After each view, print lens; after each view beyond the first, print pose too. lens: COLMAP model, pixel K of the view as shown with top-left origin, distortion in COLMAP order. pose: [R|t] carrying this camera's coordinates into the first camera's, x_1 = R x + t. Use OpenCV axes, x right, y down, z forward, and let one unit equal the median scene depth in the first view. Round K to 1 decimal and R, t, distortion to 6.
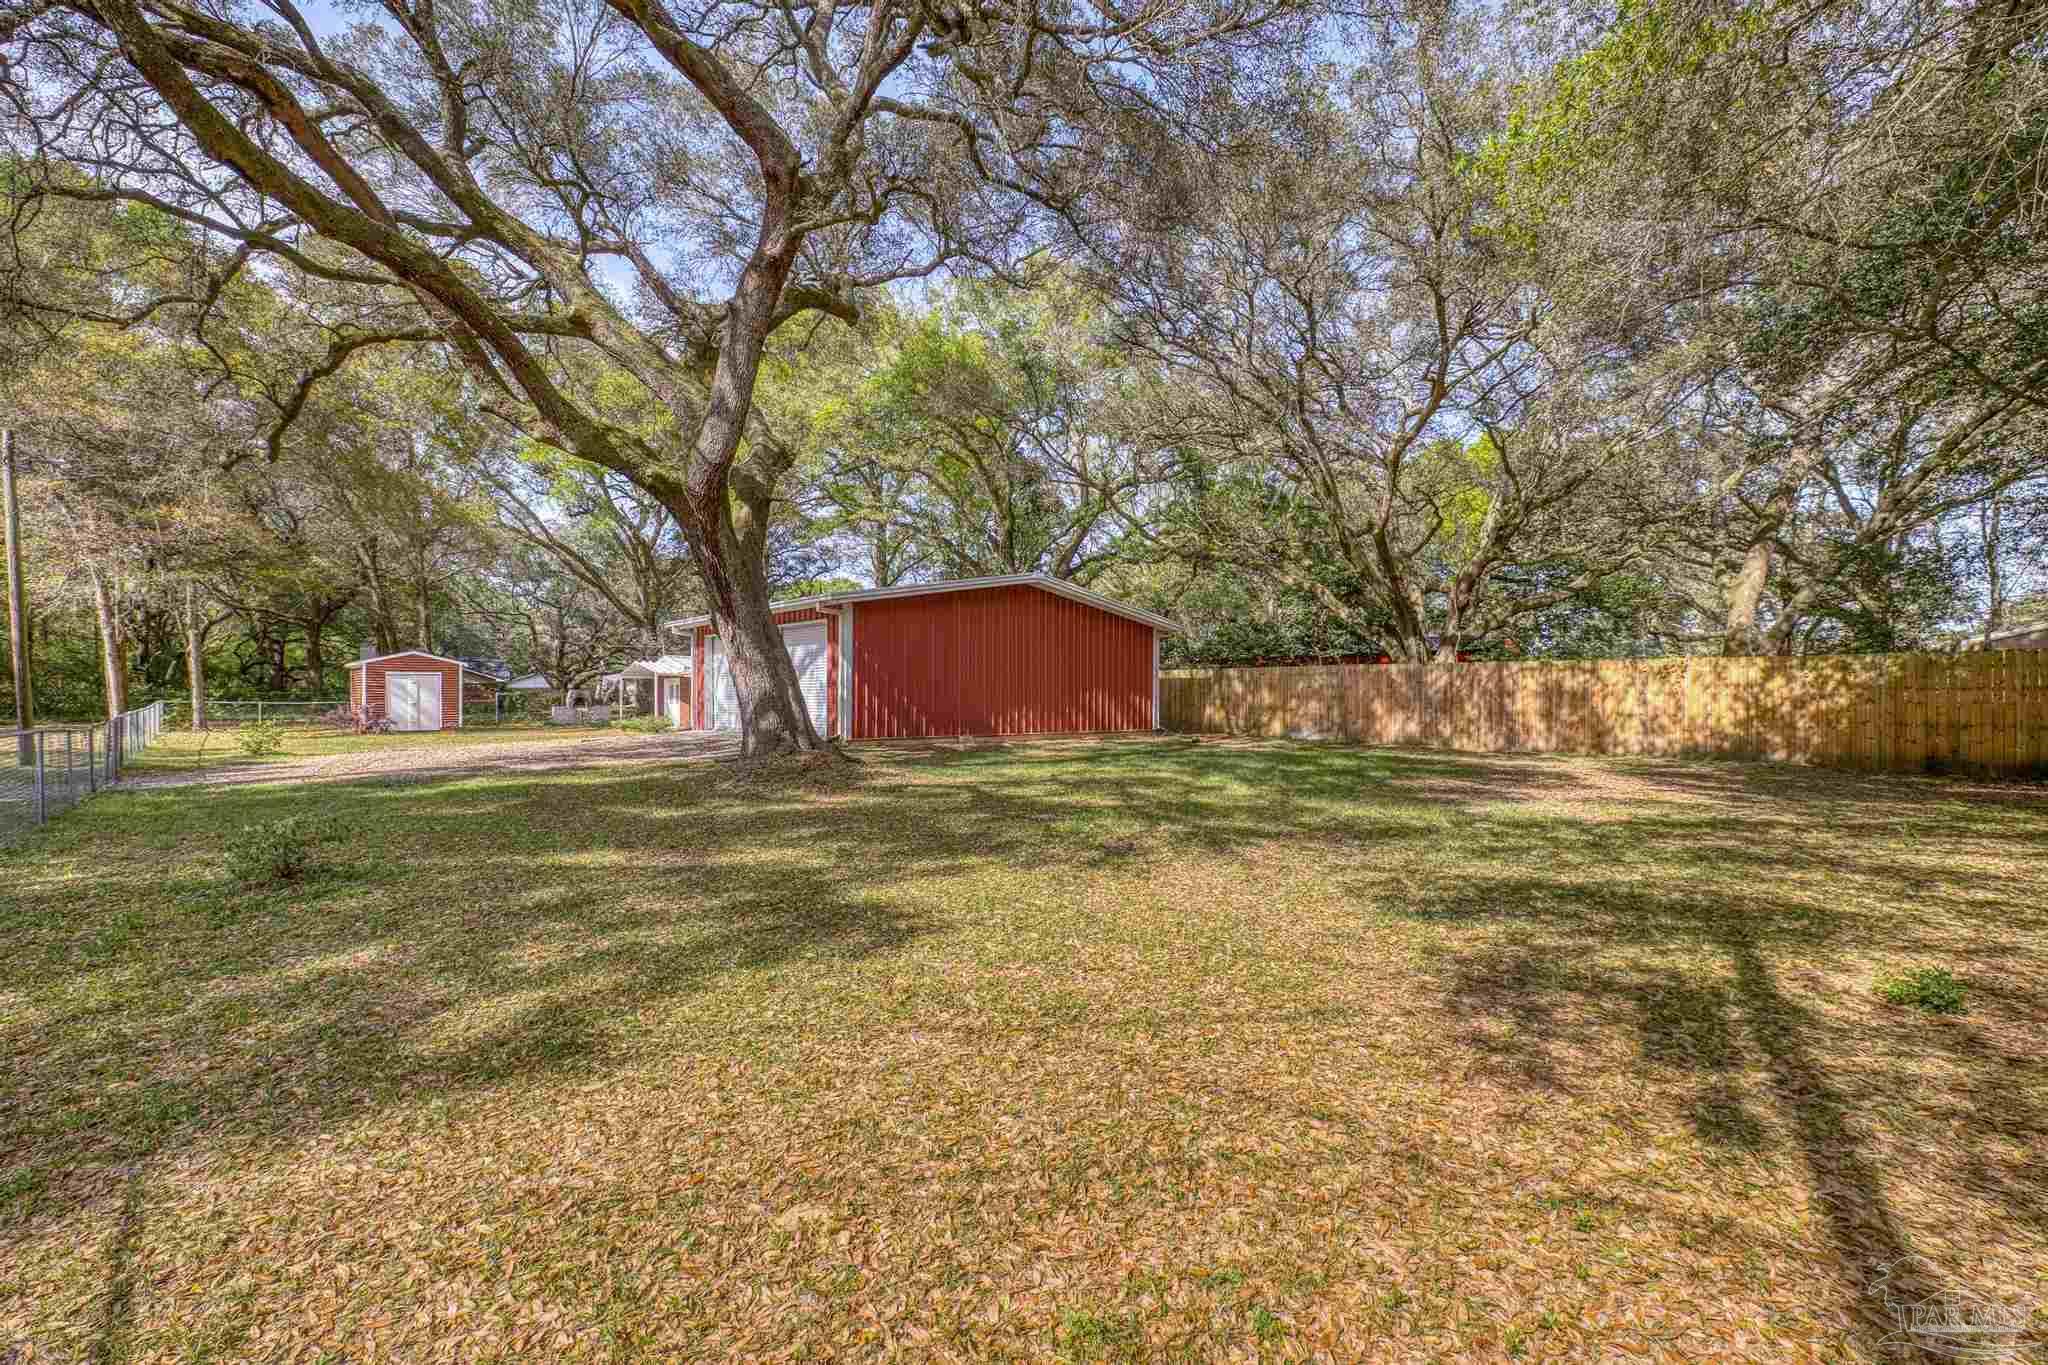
lens RADIAL K [[862.4, 0, 1027.2], [0, 862.4, 694.9], [0, 0, 1]] dist [0.002436, 0.000383]
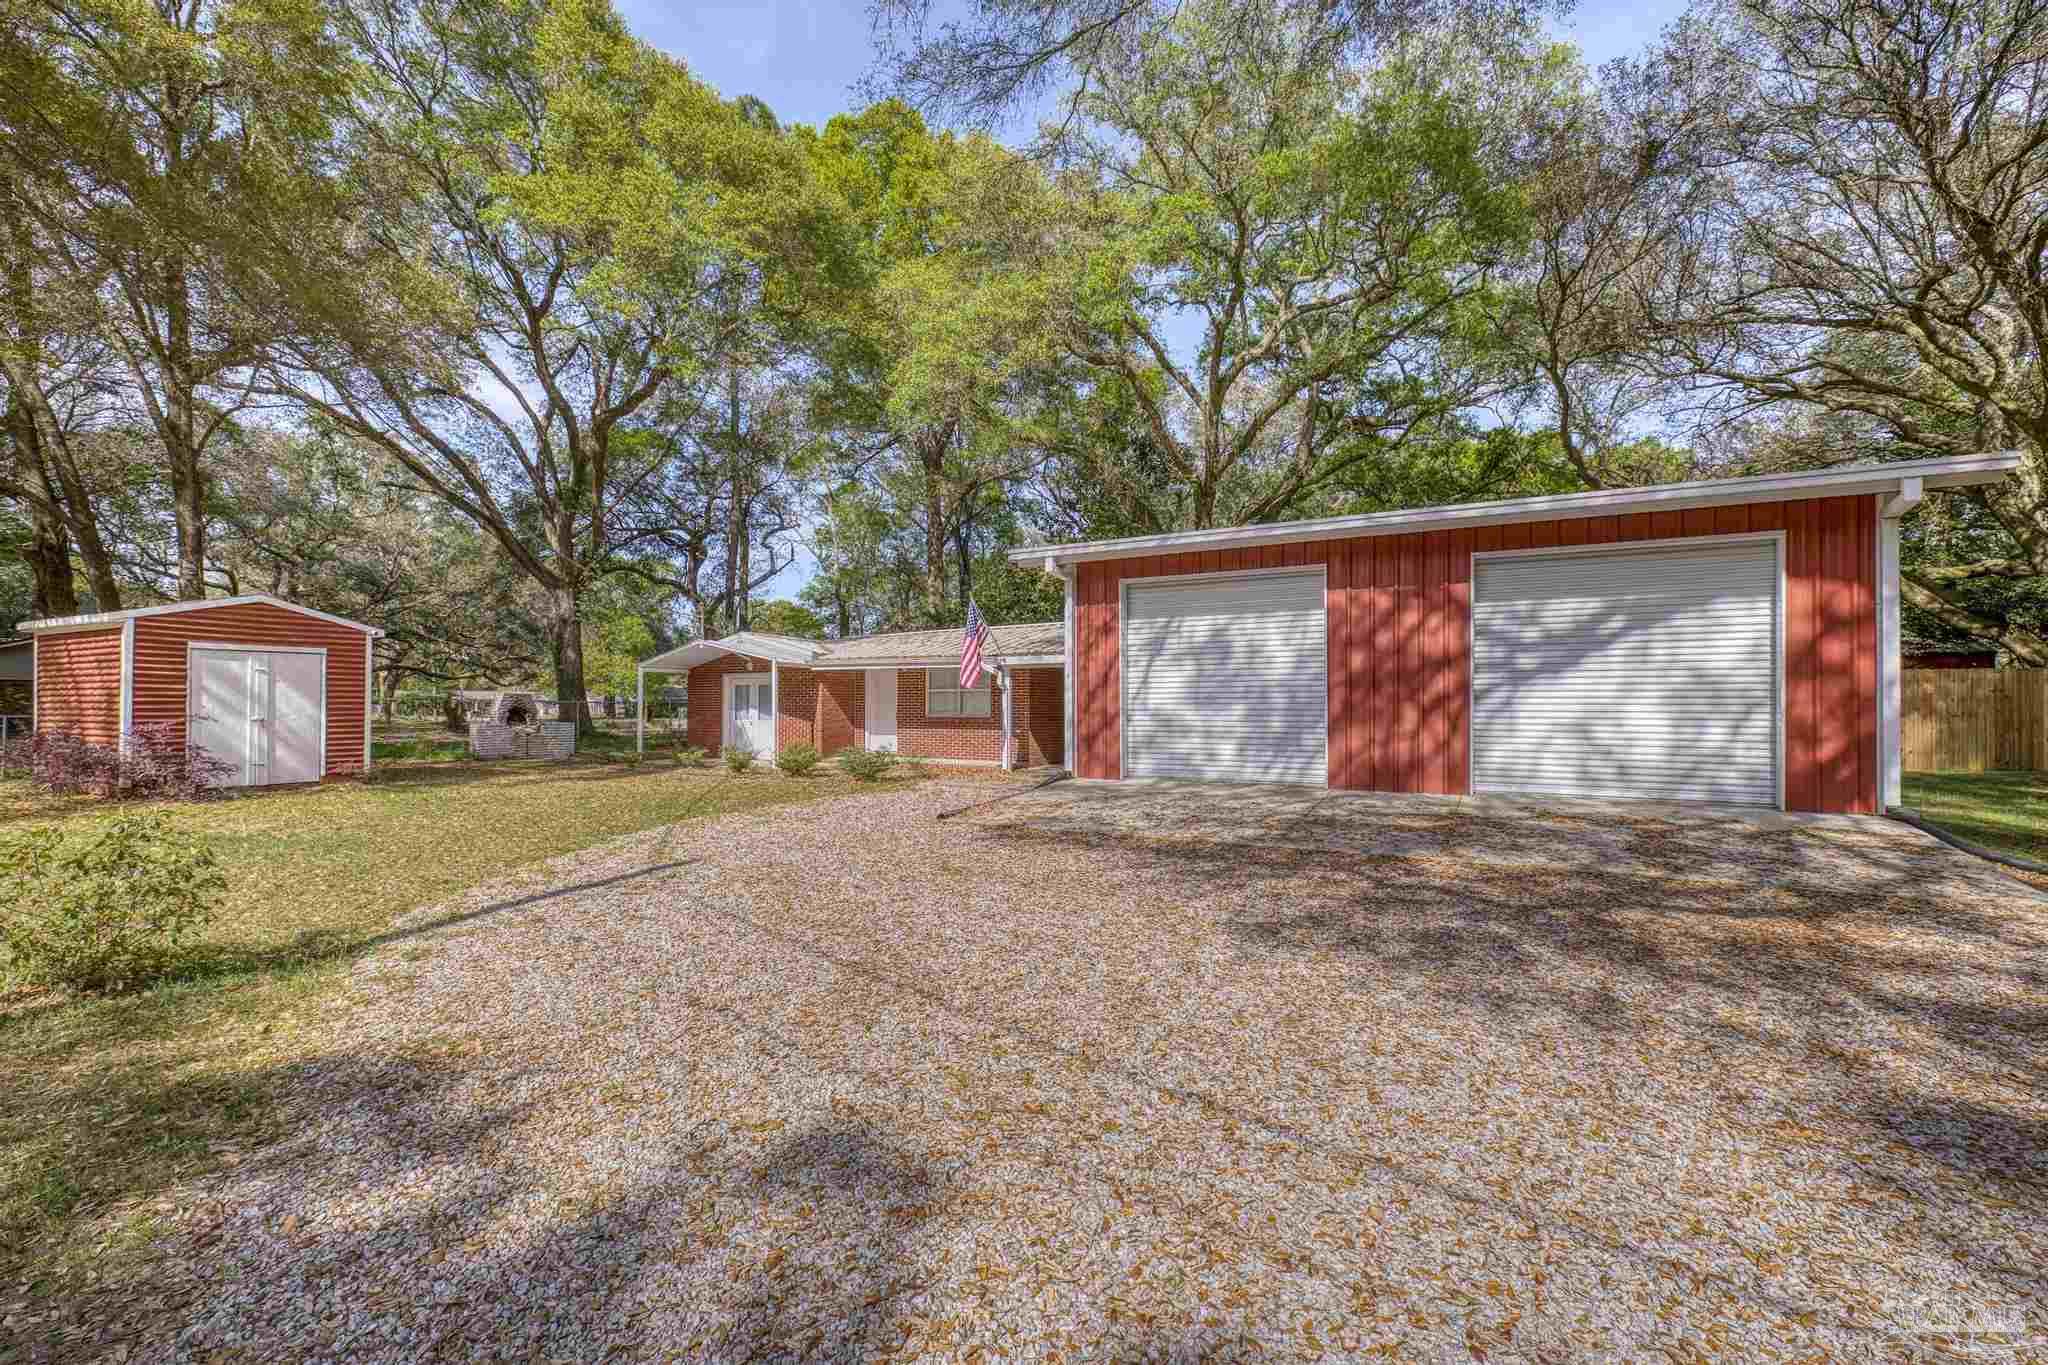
lens RADIAL K [[862.4, 0, 1013.8], [0, 862.4, 698.8], [0, 0, 1]] dist [0.002436, 0.000383]
pose [[0.941373, -0.000468, 0.337366, -0.501491], [0.006808, 0.999822, -0.017610, 0.009149], [-0.337298, 0.018874, 0.941209, 0.482161]]
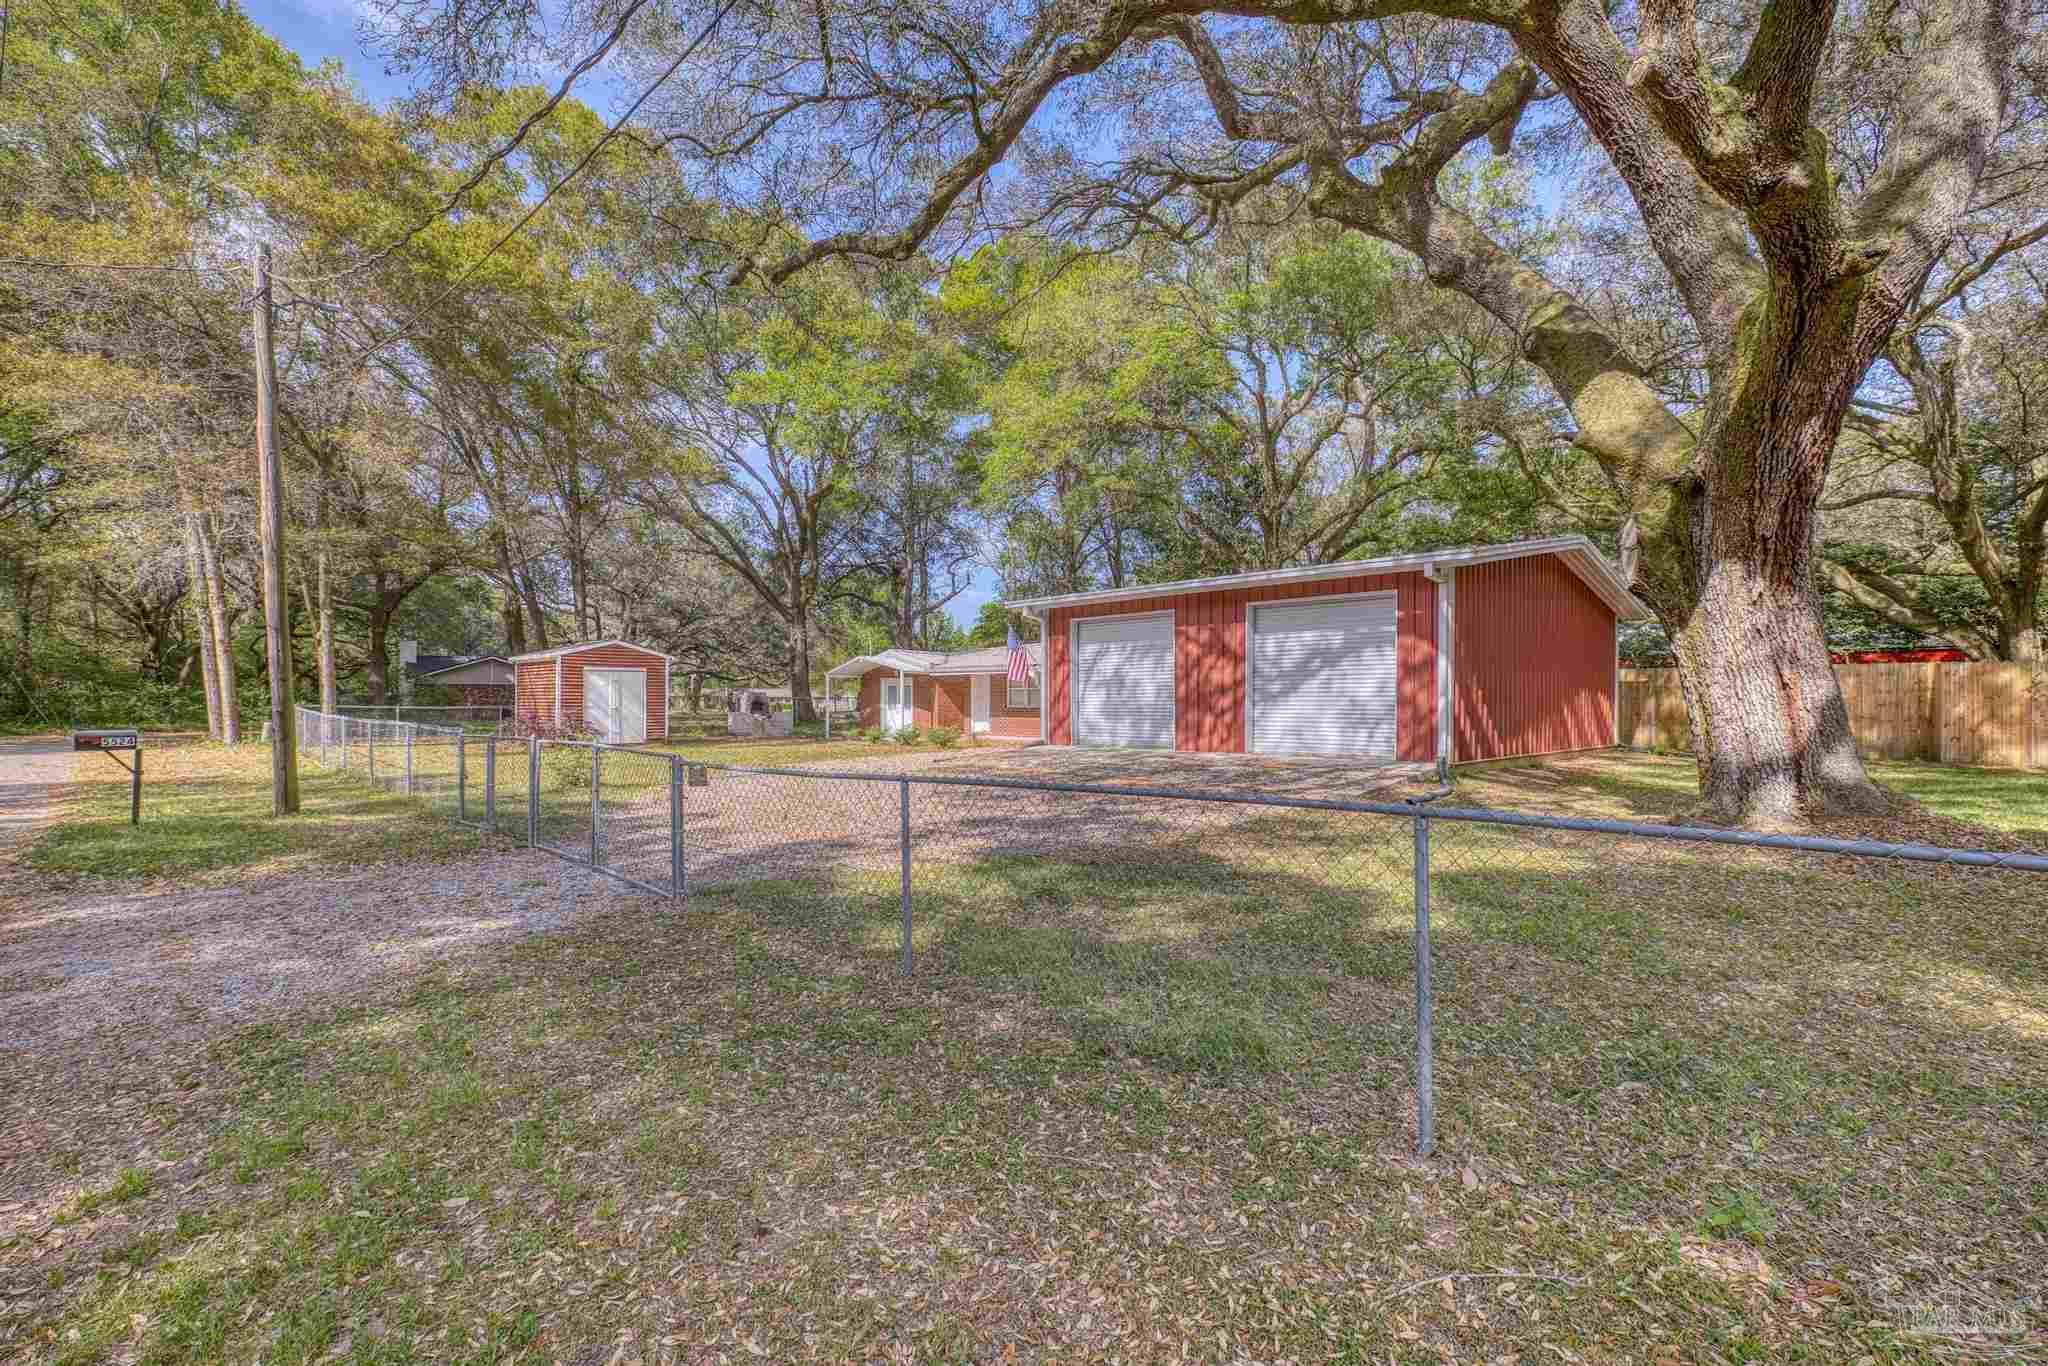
lens RADIAL K [[862.4, 0, 1028.2], [0, 862.4, 688.4], [0, 0, 1]] dist [0.002436, 0.000383]
pose [[0.997988, 0.004207, 0.063268, -0.388272], [-0.003647, 0.999953, -0.008959, -0.002409], [-0.063303, 0.008711, 0.997956, 0.216949]]
